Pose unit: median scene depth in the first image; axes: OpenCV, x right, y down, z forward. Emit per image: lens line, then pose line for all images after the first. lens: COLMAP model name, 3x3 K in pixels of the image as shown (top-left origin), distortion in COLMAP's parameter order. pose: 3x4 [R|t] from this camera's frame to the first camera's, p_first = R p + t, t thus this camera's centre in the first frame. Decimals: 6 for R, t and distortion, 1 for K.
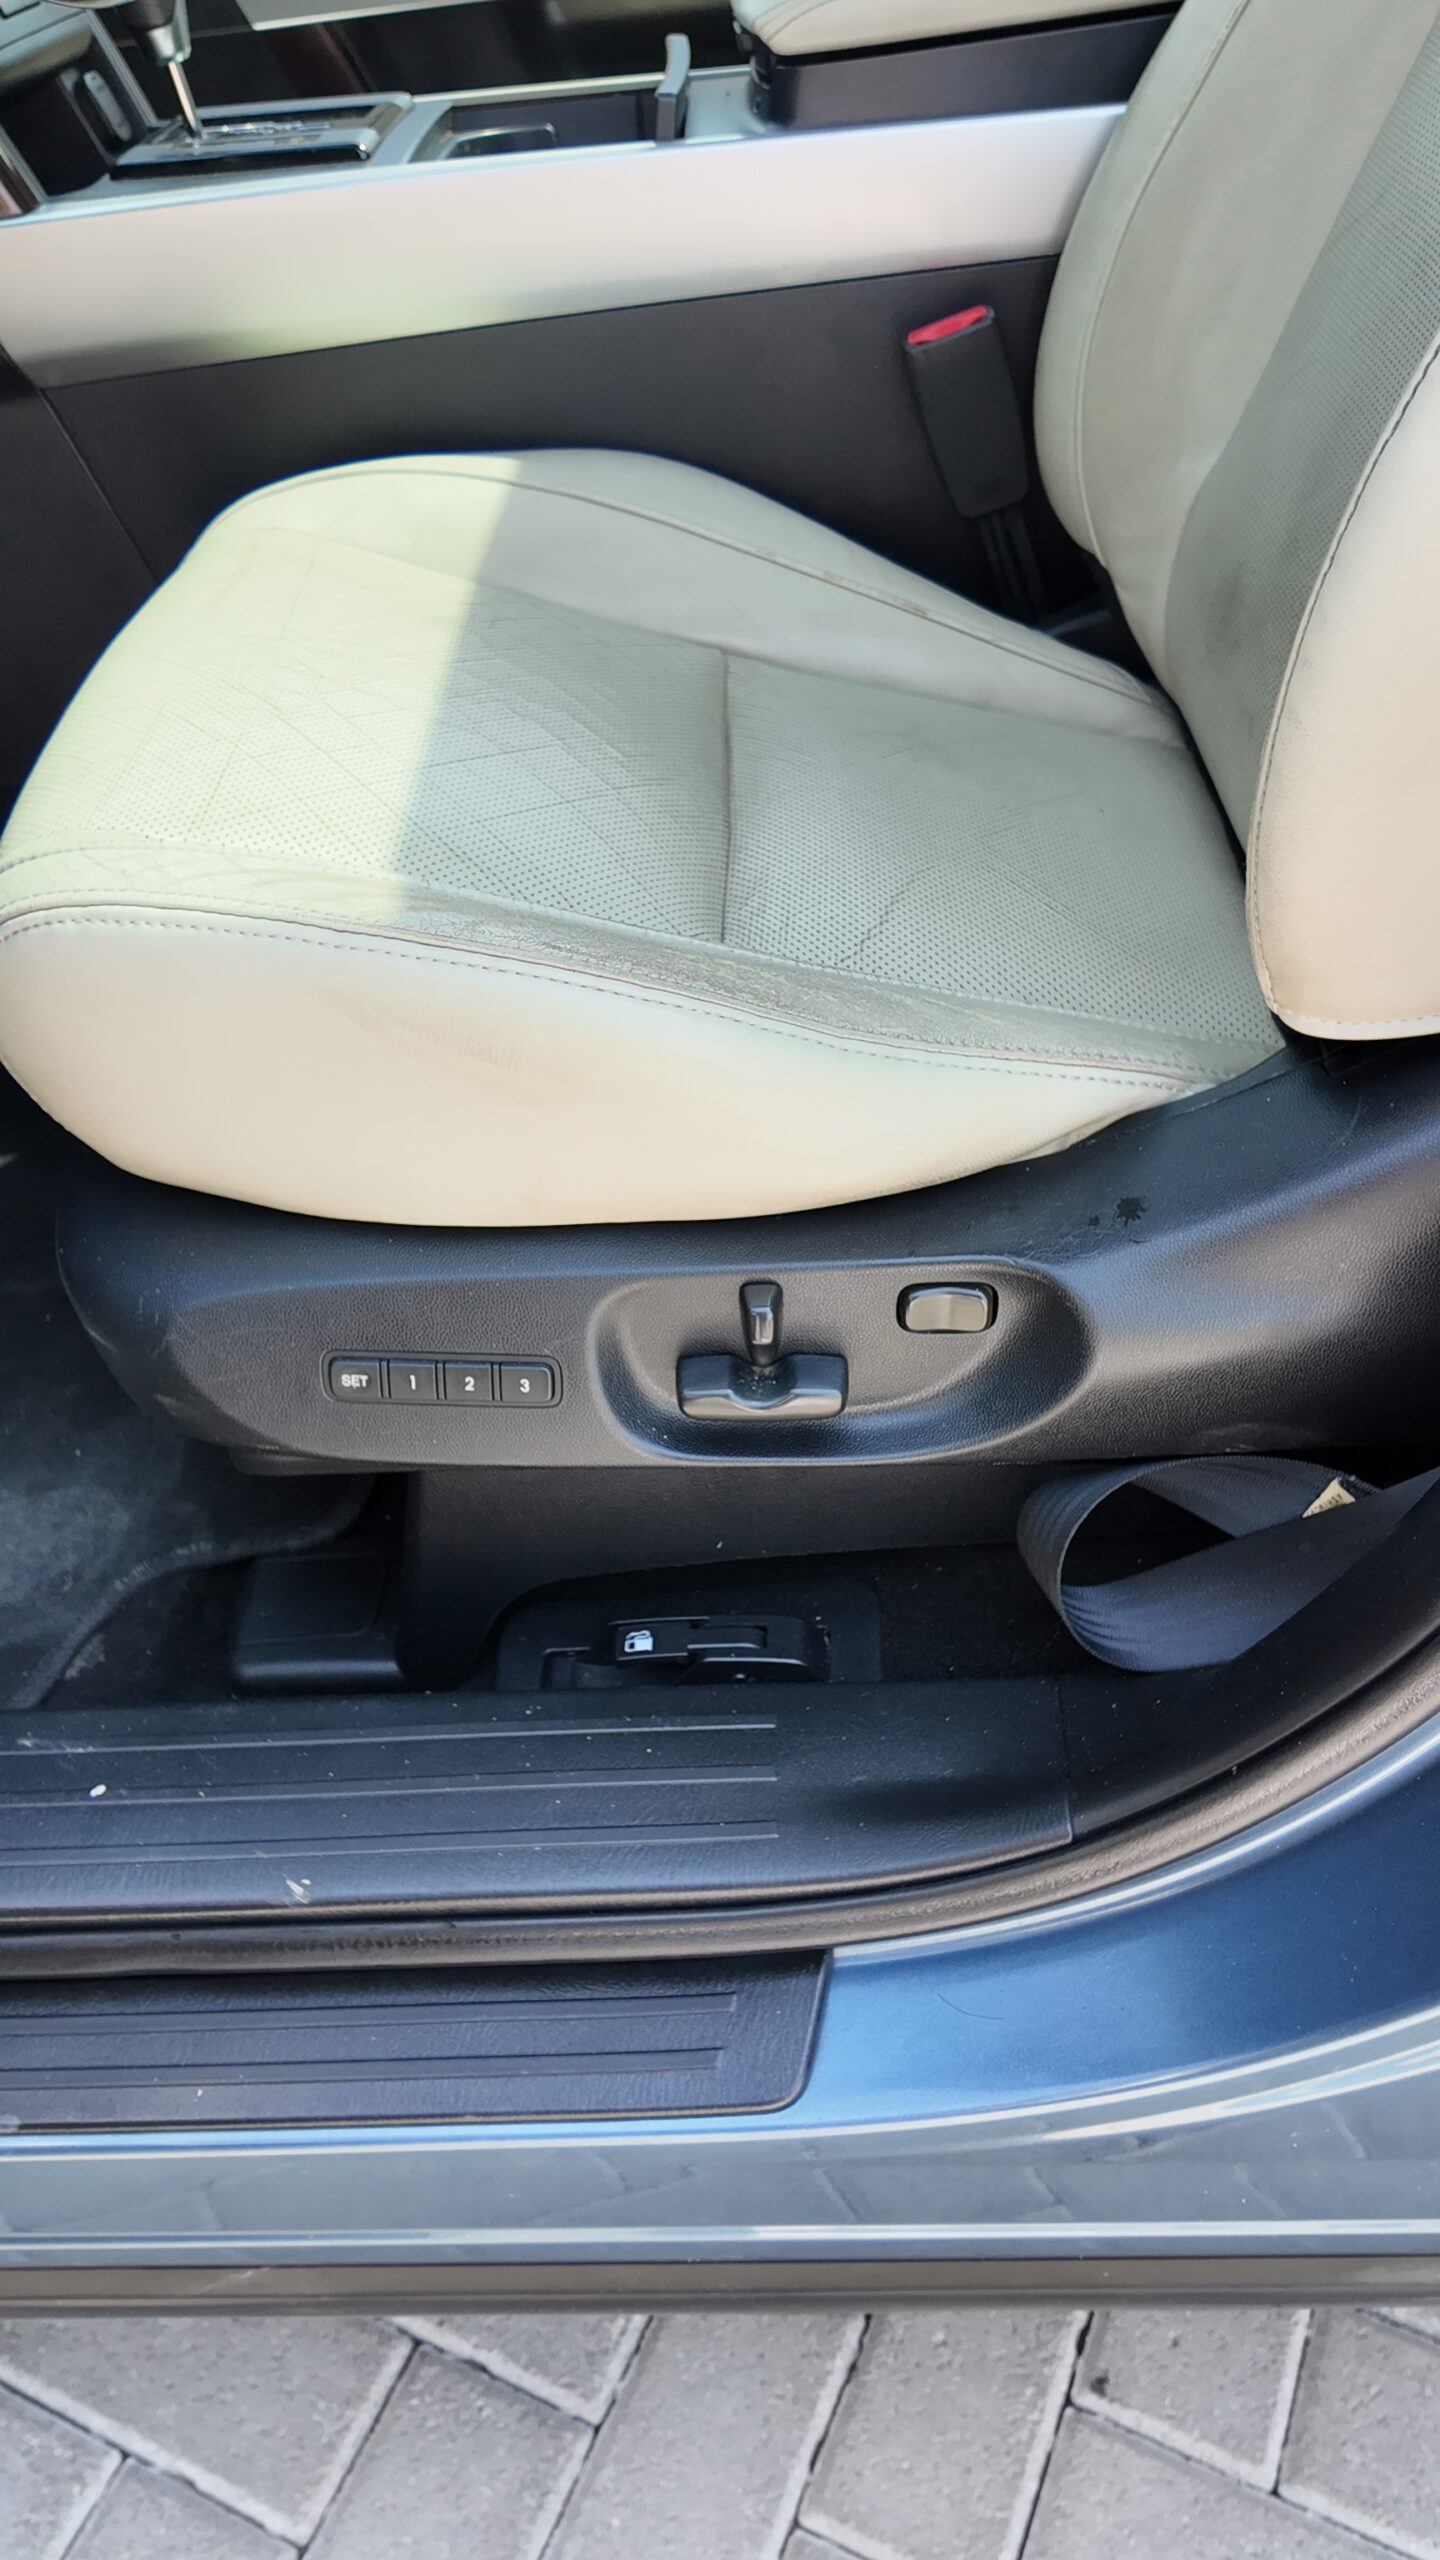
lens RADIAL K [[1854.4, 0, 735.9], [0, 1854.4, 1227.5], [0, 0, 1]] dist [0.099120, -0.110441]
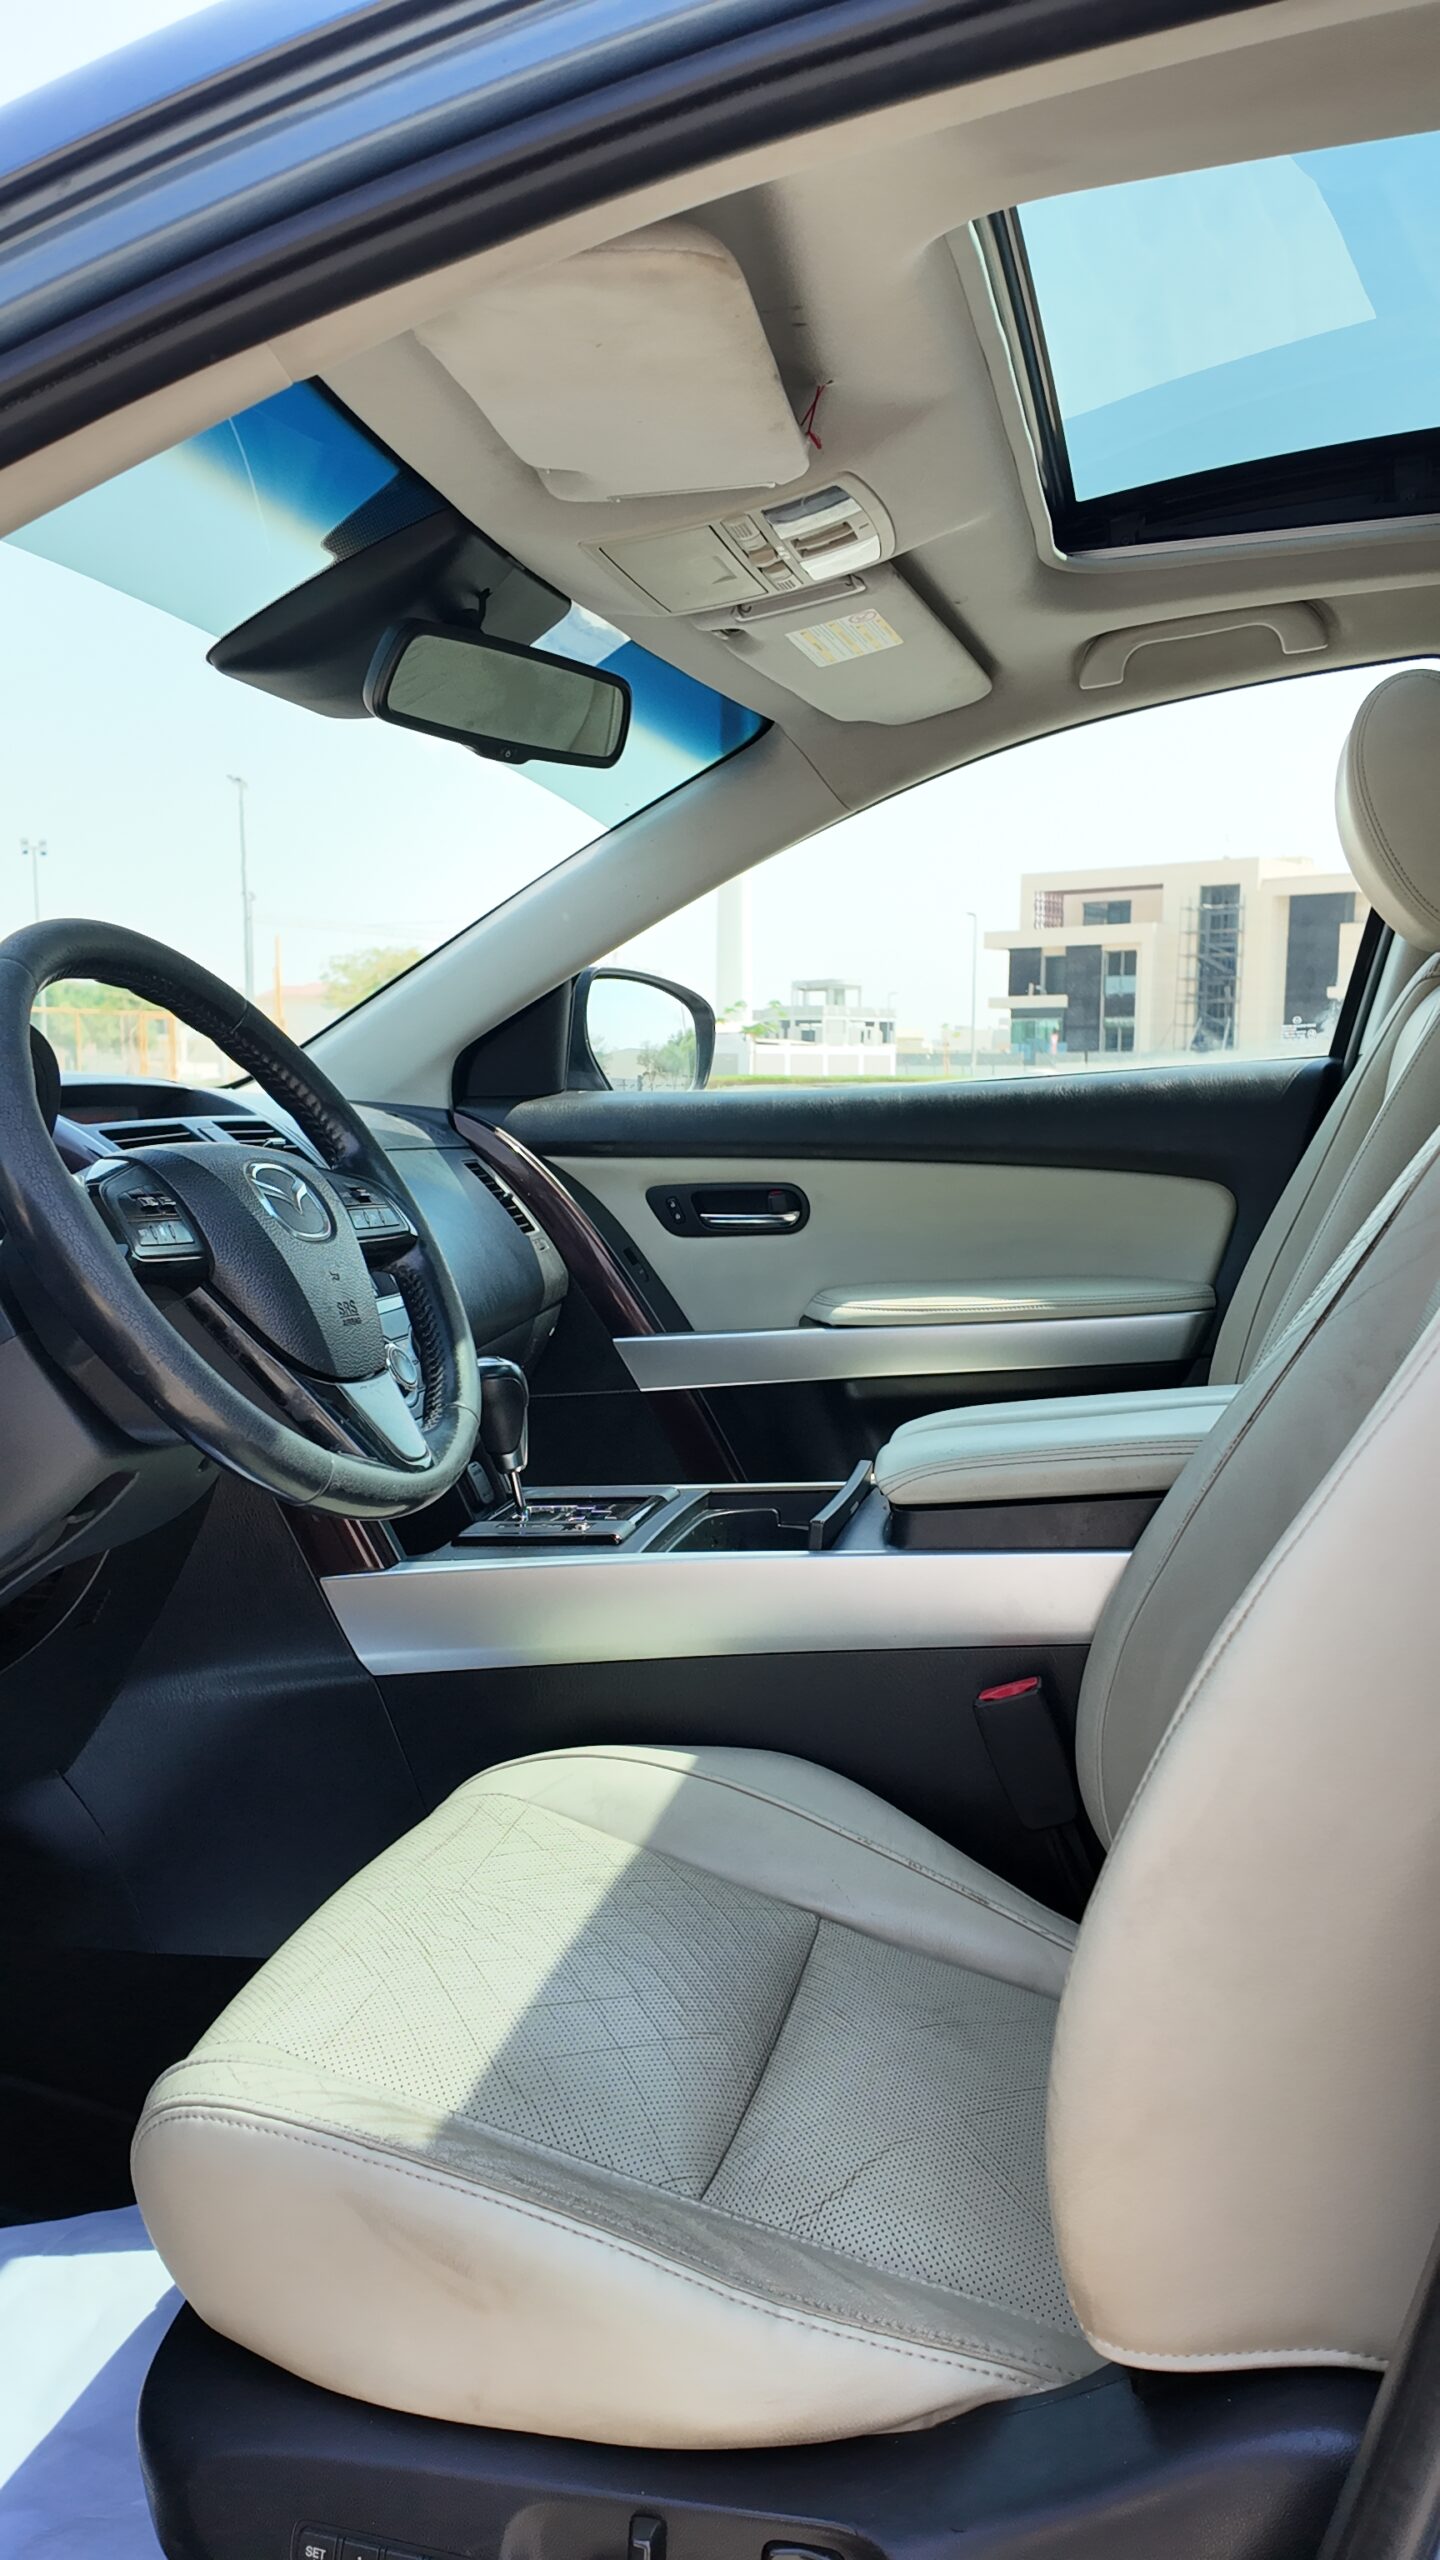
lens RADIAL K [[1854.4, 0, 740.7], [0, 1854.4, 1281.8], [0, 0, 1]] dist [0.099120, -0.110441]
pose [[0.973854, 0.029581, -0.225241, 0.216605], [-0.145145, 0.843749, -0.516740, -0.012282], [0.174761, 0.535922, 0.825982, -0.275474]]
